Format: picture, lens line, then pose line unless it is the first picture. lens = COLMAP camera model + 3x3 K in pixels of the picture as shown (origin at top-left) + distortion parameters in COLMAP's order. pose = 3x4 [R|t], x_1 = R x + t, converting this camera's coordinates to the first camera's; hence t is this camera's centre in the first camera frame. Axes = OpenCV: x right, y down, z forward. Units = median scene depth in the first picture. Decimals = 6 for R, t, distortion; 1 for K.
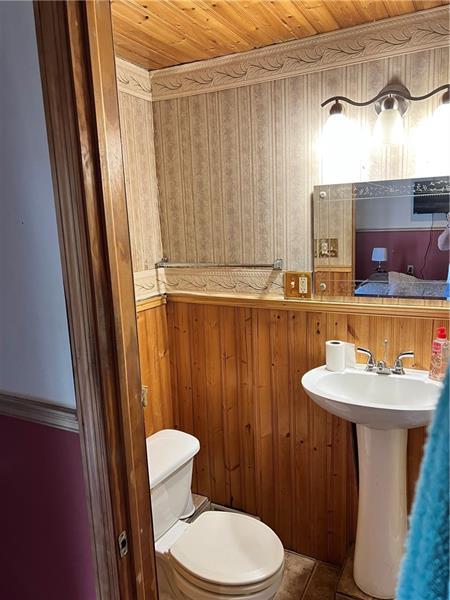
lens RADIAL K [[454.1, 0, 226.1], [0, 454.1, 301.3], [0, 0, 1]] dist [0.034761, -0.035068]
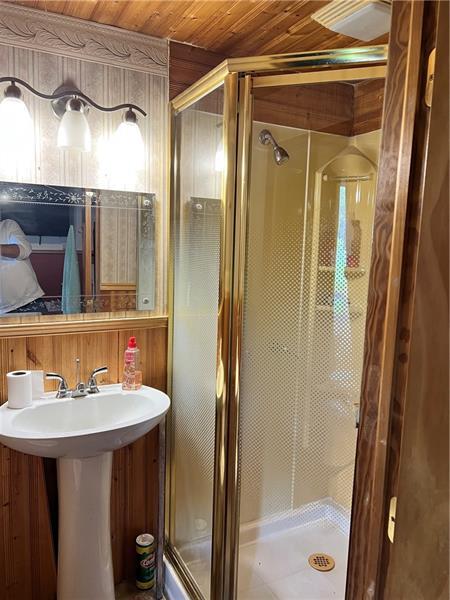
lens RADIAL K [[454.1, 0, 224.3], [0, 454.1, 299.6], [0, 0, 1]] dist [0.034761, -0.035068]
pose [[0.573963, -0.046357, 0.817568, -0.227706], [0.098522, 0.995053, -0.012746, 0.006162], [-0.812933, 0.087865, 0.575691, 0.222679]]
